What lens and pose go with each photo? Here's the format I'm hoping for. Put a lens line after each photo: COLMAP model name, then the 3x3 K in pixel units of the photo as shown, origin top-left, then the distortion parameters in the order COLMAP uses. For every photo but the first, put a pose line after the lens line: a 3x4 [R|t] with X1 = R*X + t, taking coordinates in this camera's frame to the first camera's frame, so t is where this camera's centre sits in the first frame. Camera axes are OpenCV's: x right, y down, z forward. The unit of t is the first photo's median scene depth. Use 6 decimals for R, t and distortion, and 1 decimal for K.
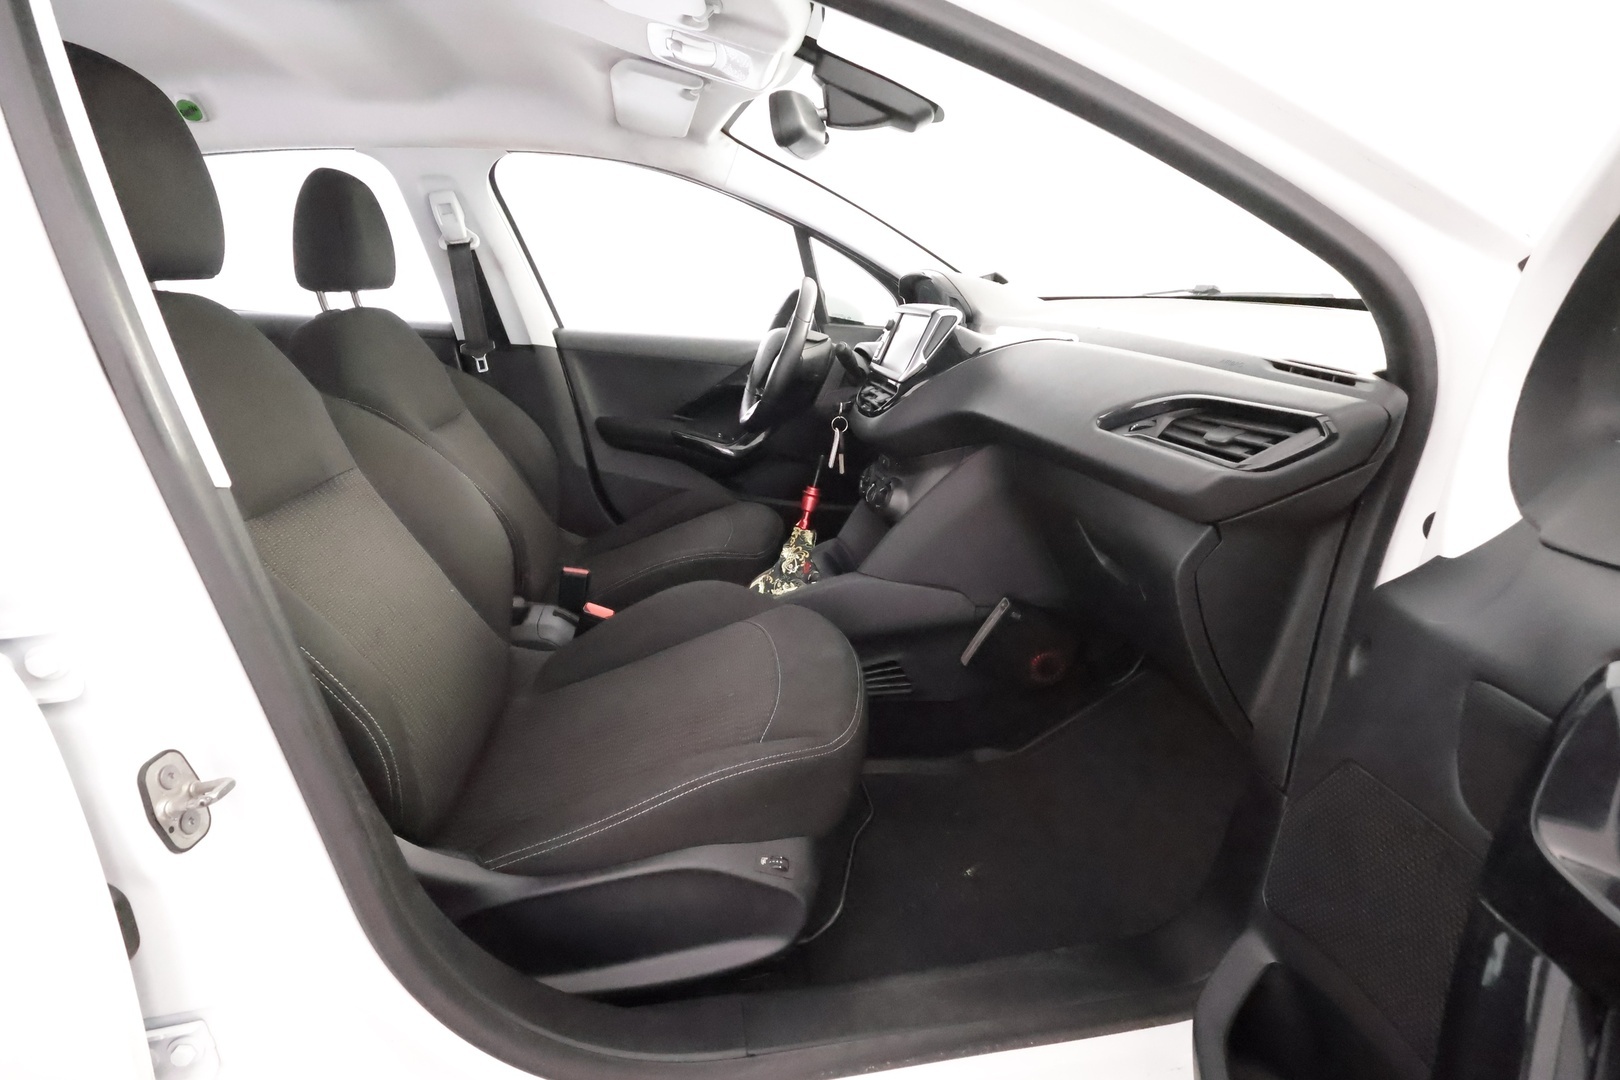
lens RADIAL K [[749.7, 0, 813.1], [0, 749.7, 545.2], [0, 0, 1]] dist [-0.000495, 0.000739]
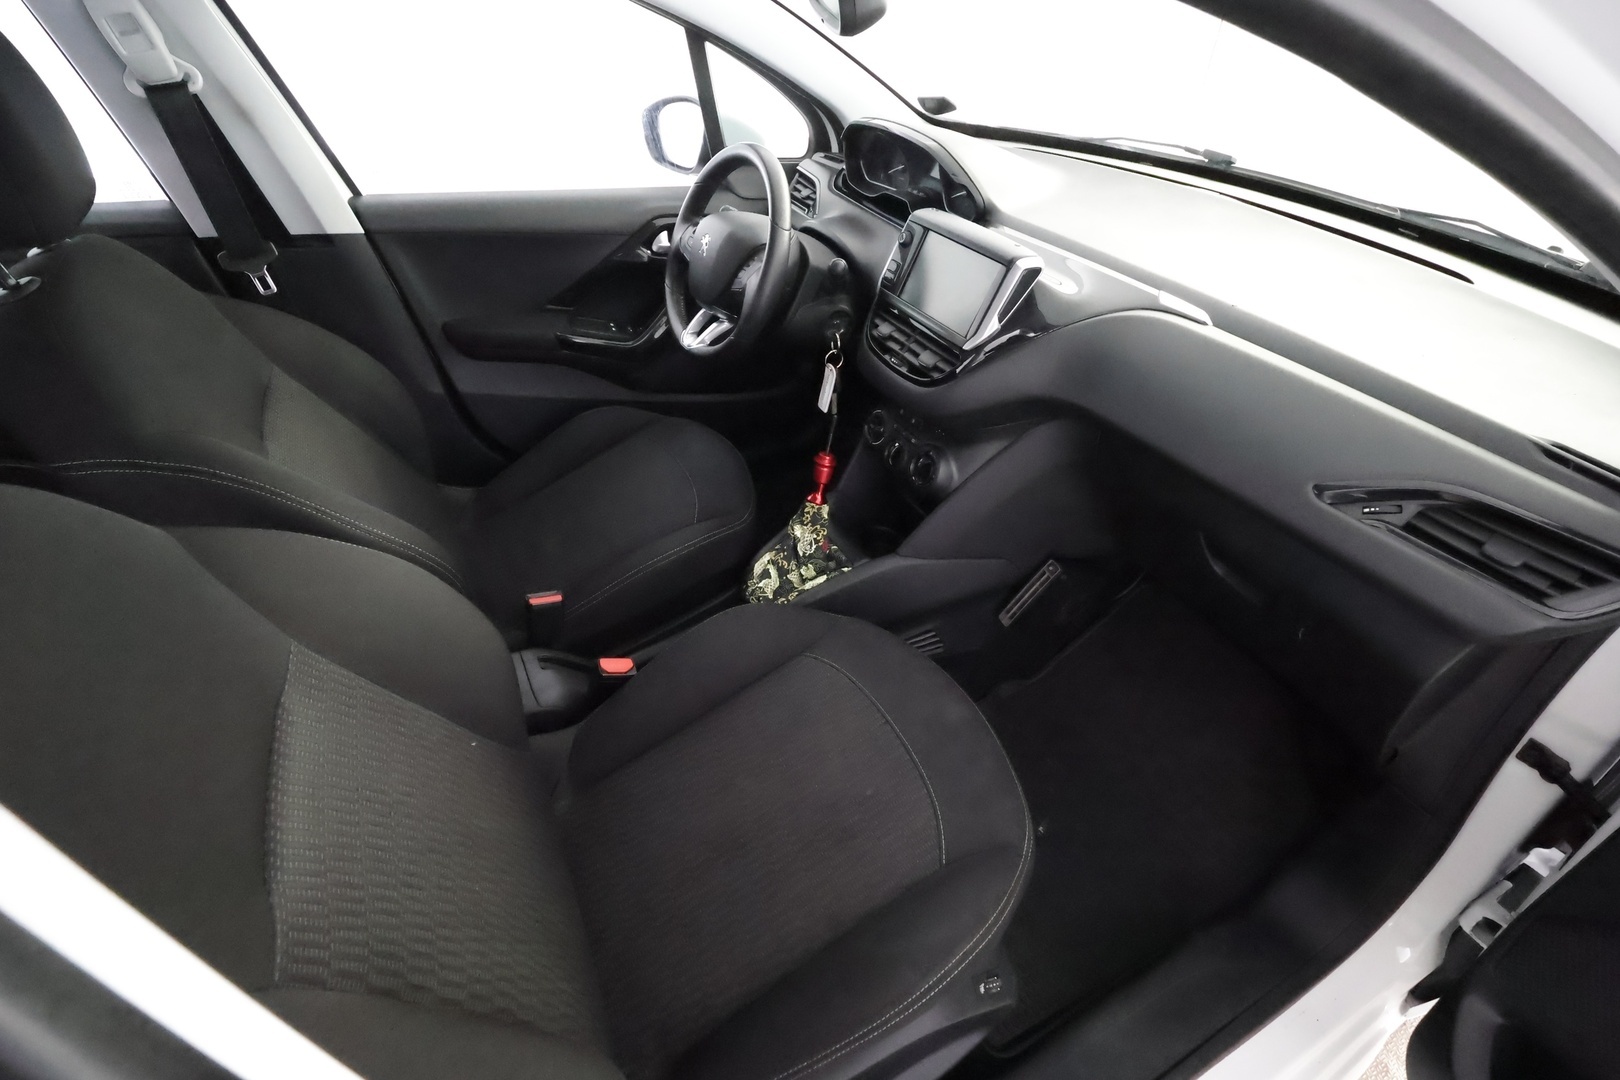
lens RADIAL K [[749.7, 0, 813.1], [0, 749.7, 545.2], [0, 0, 1]] dist [-0.000495, 0.000739]
pose [[0.946952, -0.181143, 0.265459, -0.252101], [0.079949, 0.932827, 0.351343, -0.276111], [-0.311271, -0.311482, 0.897825, 0.226054]]
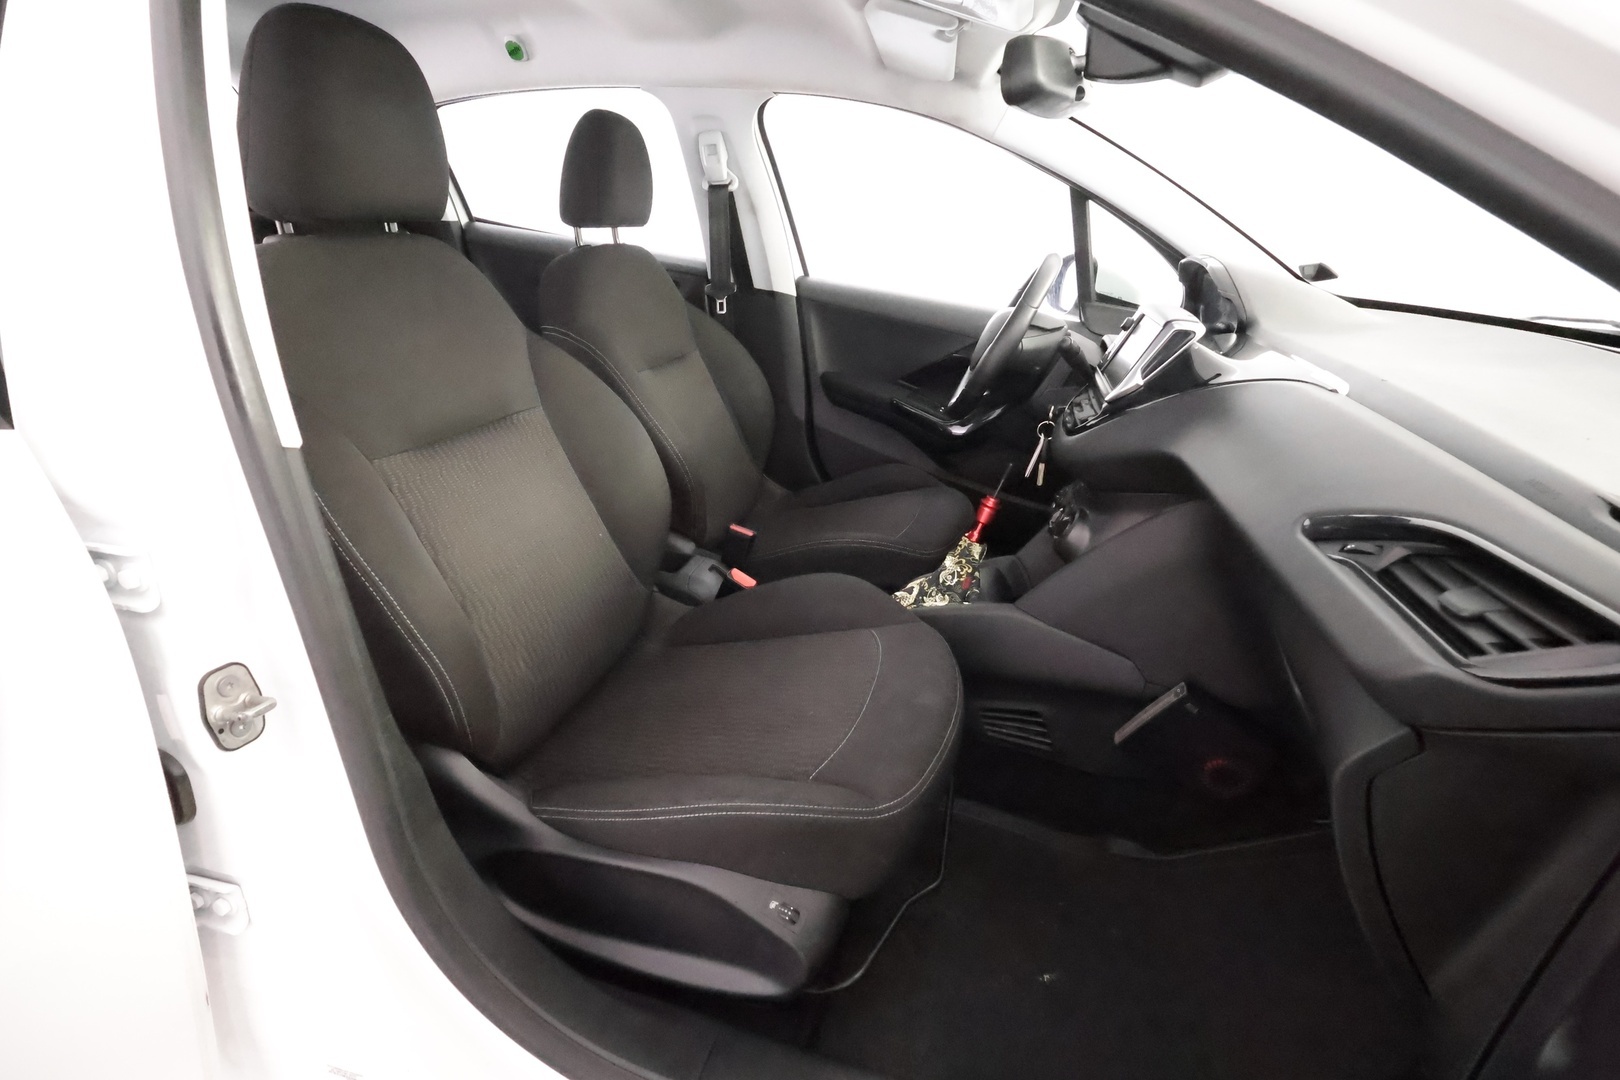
lens RADIAL K [[749.7, 0, 813.1], [0, 749.7, 545.2], [0, 0, 1]] dist [-0.000495, 0.000739]
pose [[0.914926, 0.224345, -0.335528, 0.115295], [-0.197631, 0.973831, 0.112231, -0.079436], [0.351926, -0.036373, 0.935321, 0.091473]]
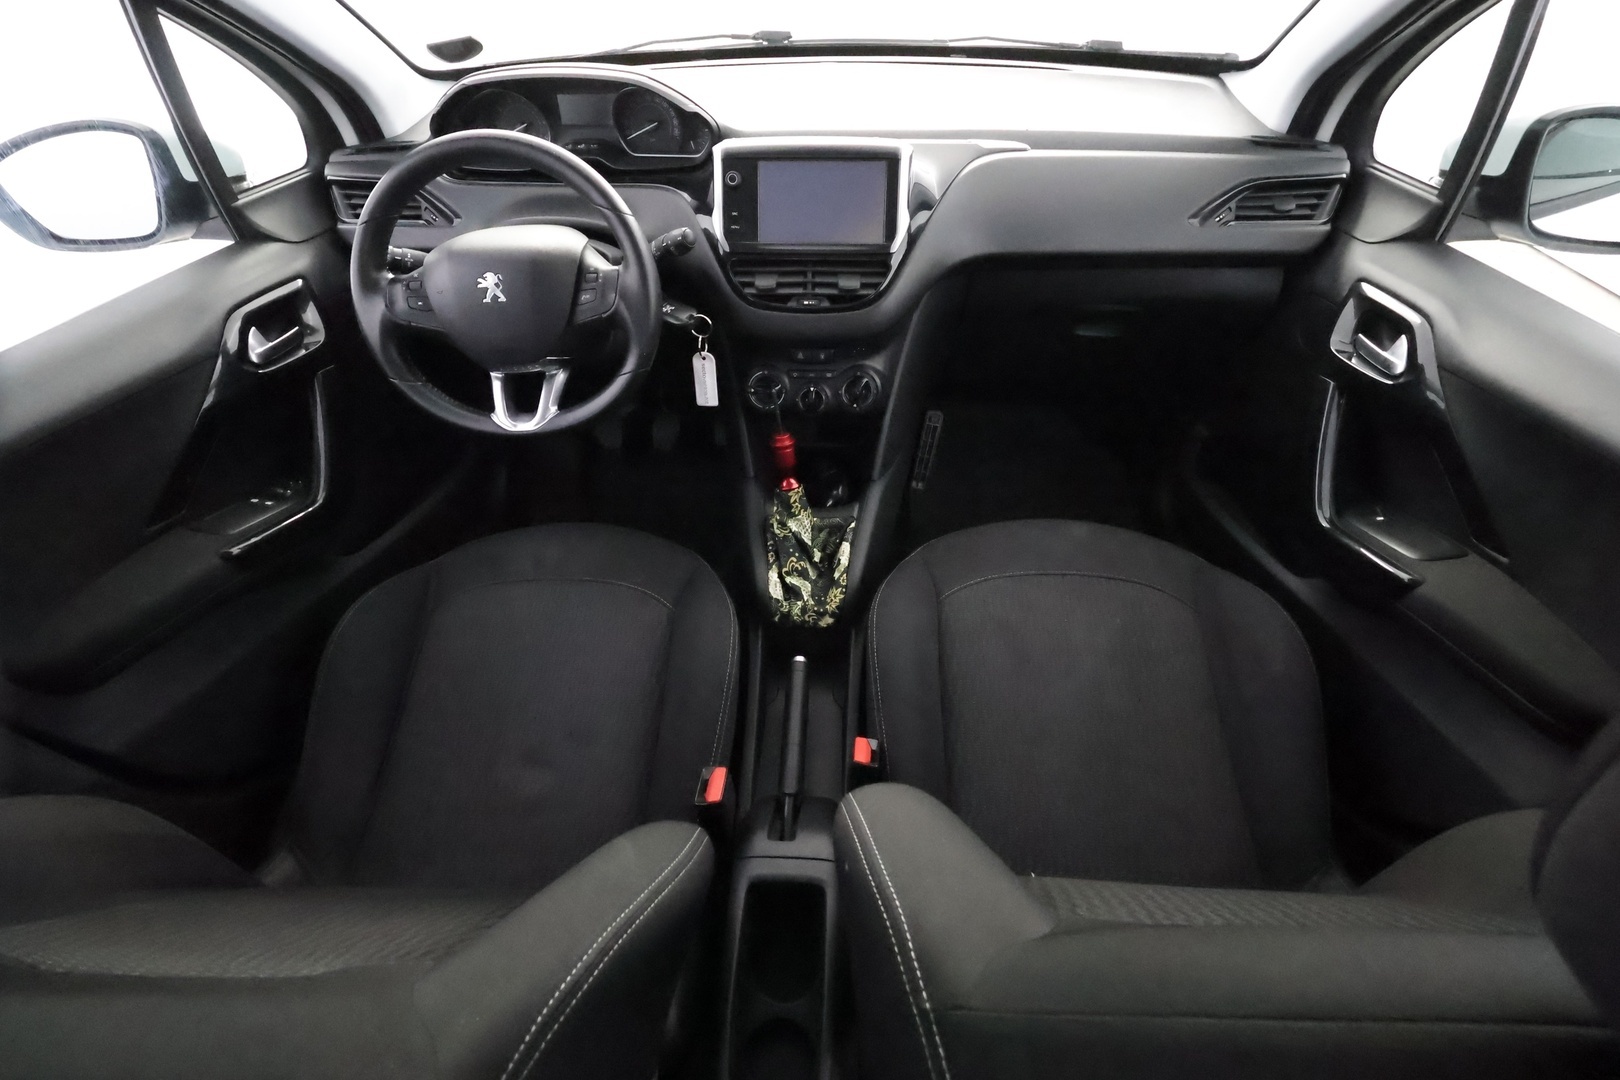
lens RADIAL K [[749.7, 0, 813.1], [0, 749.7, 545.2], [0, 0, 1]] dist [-0.000495, 0.000739]
pose [[0.214227, -0.654193, 0.725353, -0.605063], [0.331377, 0.747229, 0.576054, -0.413392], [-0.918856, 0.116959, 0.376861, 0.702219]]
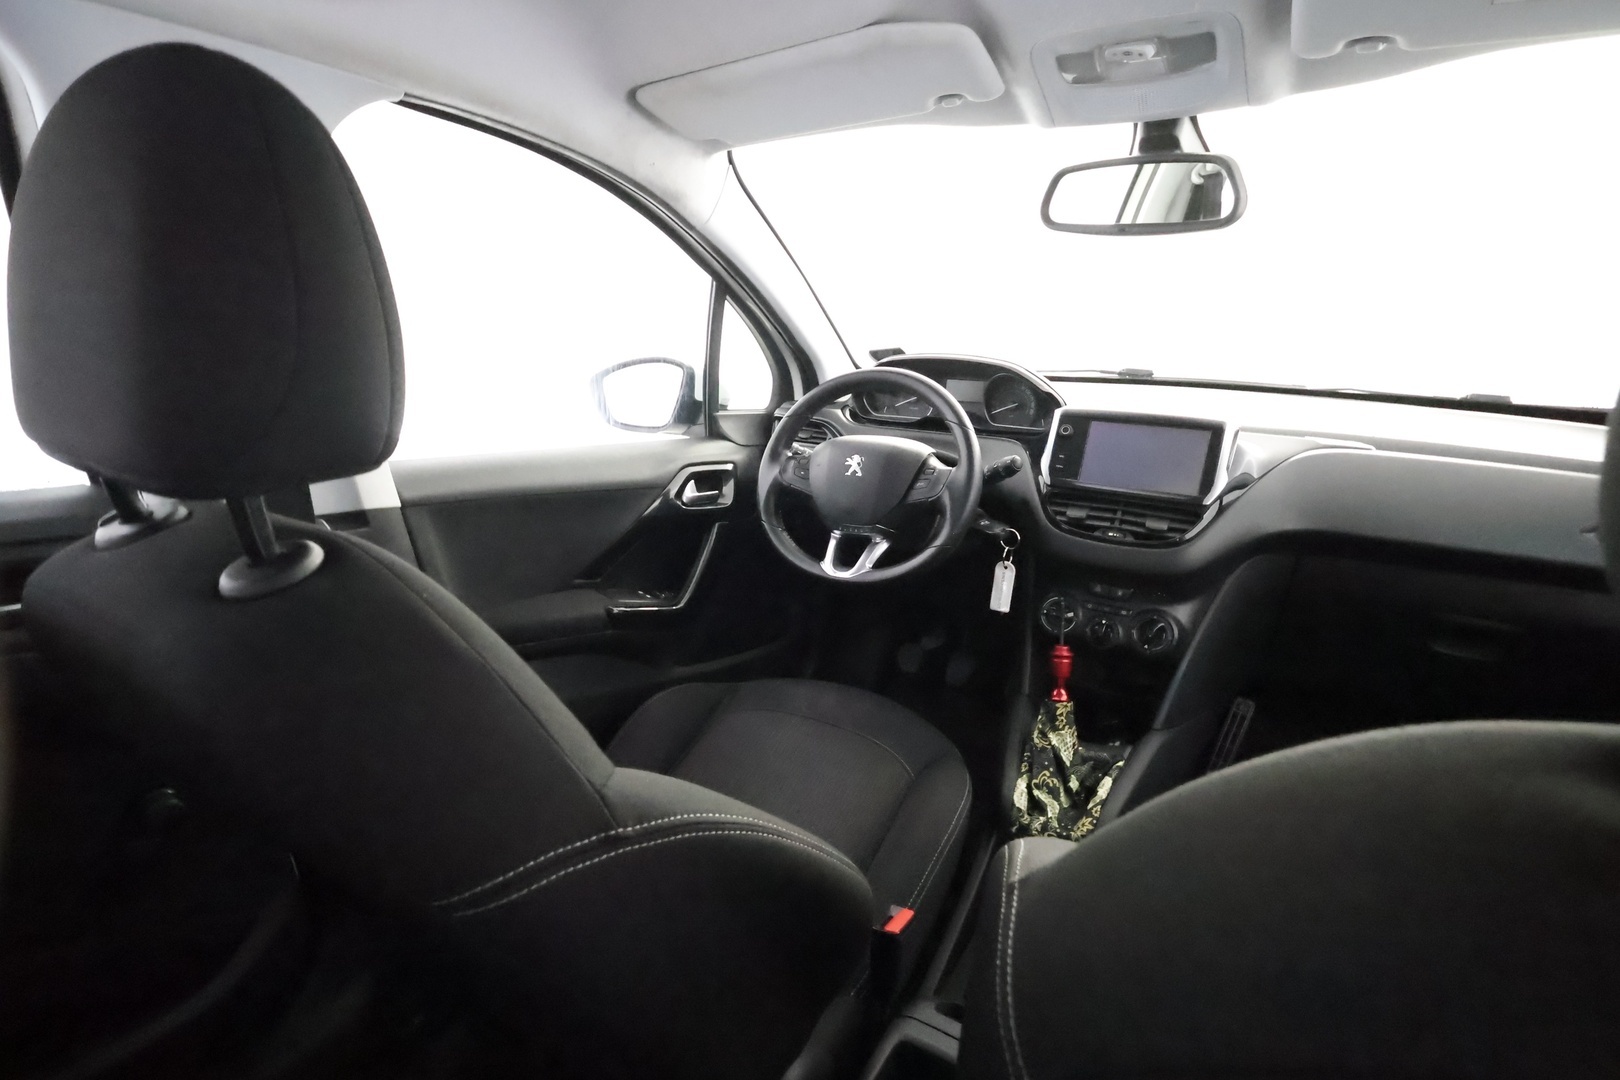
lens RADIAL K [[740.5, 0, 816.7], [0, 740.5, 535.3], [0, 0, 1]] dist [0.000923, 0.000278]
pose [[0.647041, -0.190992, 0.738147, -0.704823], [0.220967, 0.973543, 0.058206, -0.287396], [-0.729734, 0.125444, 0.672125, 0.655866]]
